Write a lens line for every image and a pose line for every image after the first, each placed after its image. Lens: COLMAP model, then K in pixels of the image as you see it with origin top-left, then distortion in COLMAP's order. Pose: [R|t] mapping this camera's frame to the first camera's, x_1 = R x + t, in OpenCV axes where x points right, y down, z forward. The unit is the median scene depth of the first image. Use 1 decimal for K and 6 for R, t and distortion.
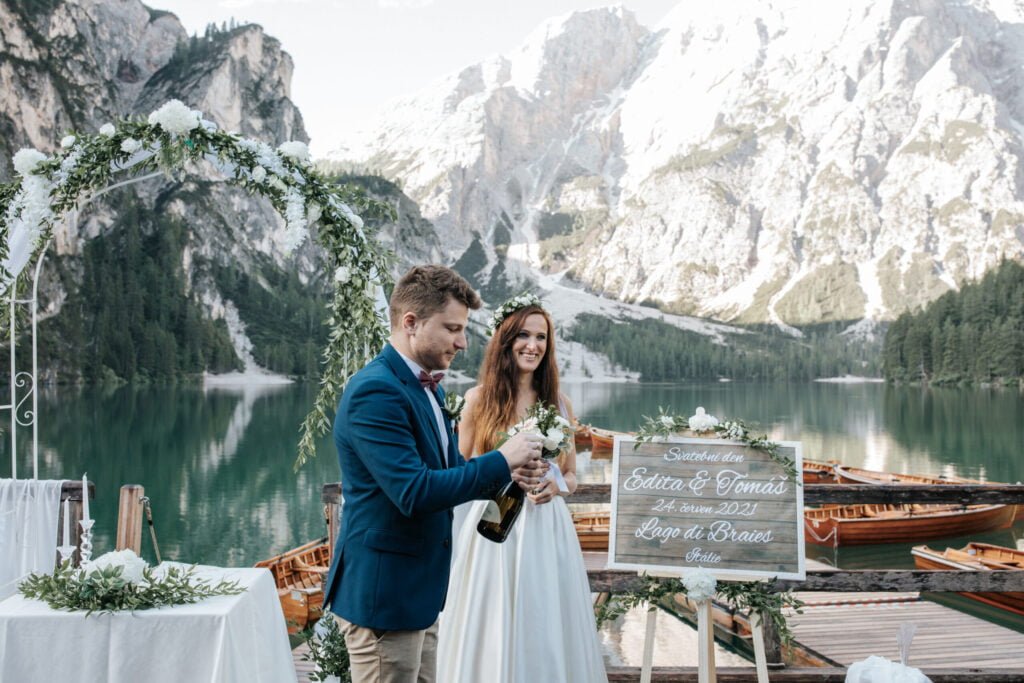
lens RADIAL K [[971.1, 0, 512.2], [0, 971.1, 343.0], [0, 0, 1]] dist [-0.006701, -0.007286]
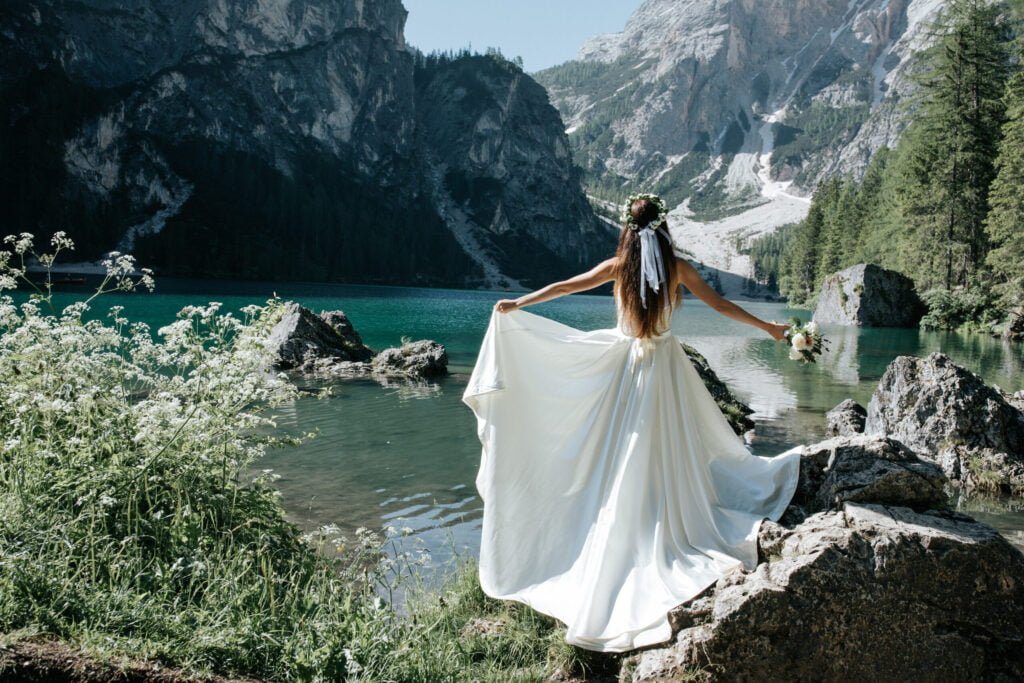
lens RADIAL K [[971.1, 0, 512.2], [0, 971.1, 343.0], [0, 0, 1]] dist [-0.006701, -0.007286]
pose [[0.948989, 0.057636, -0.309996, 0.105810], [-0.031285, 0.995512, 0.089317, 0.004552], [0.313753, -0.075063, 0.946533, 0.105212]]
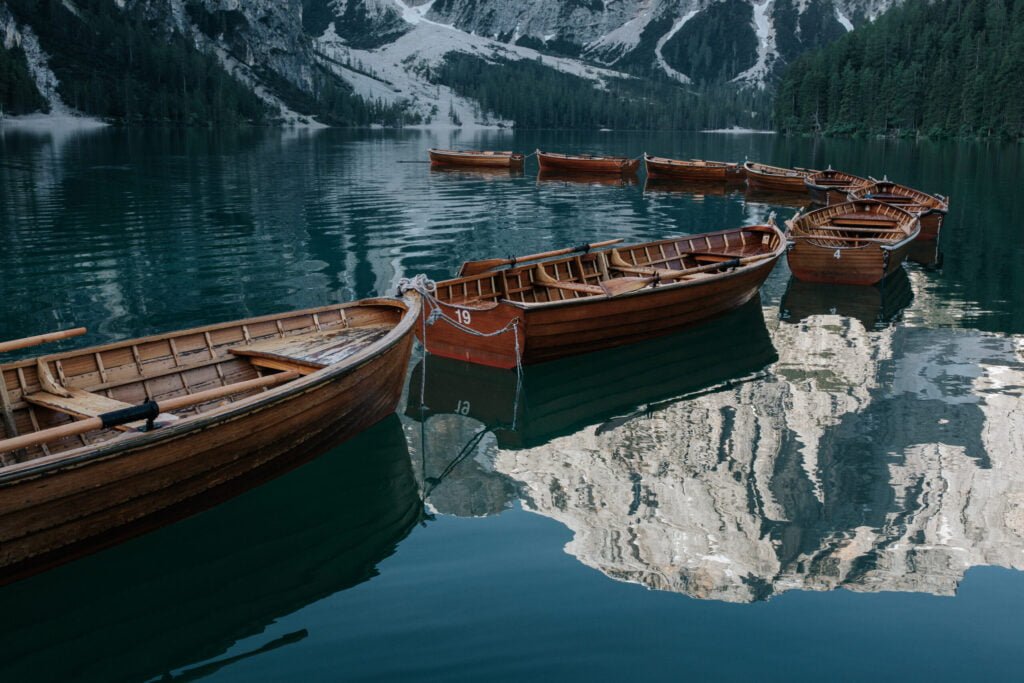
lens RADIAL K [[1046.3, 0, 512.4], [0, 1046.3, 341.0], [0, 0, 1]] dist [-0.007258, -0.004458]
pose [[0.991742, -0.013699, 0.127514, 0.001793], [-0.016729, 0.971965, 0.234531, 0.001033], [-0.127152, -0.234727, 0.963709, 0.007622]]
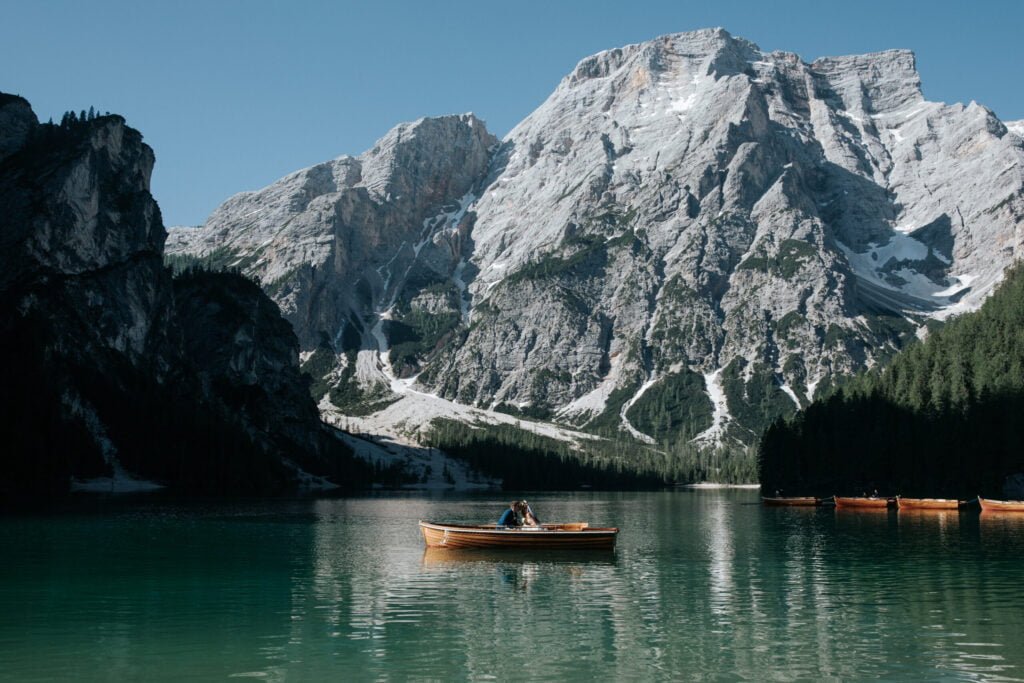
lens RADIAL K [[997.1, 0, 513.3], [0, 997.1, 343.0], [0, 0, 1]] dist [-0.005159, -0.008735]
pose [[0.986399, 0.023240, 0.162718, -0.016977], [-0.005899, 0.994321, -0.106258, 0.000434], [-0.164263, 0.103853, 0.980934, -0.010368]]
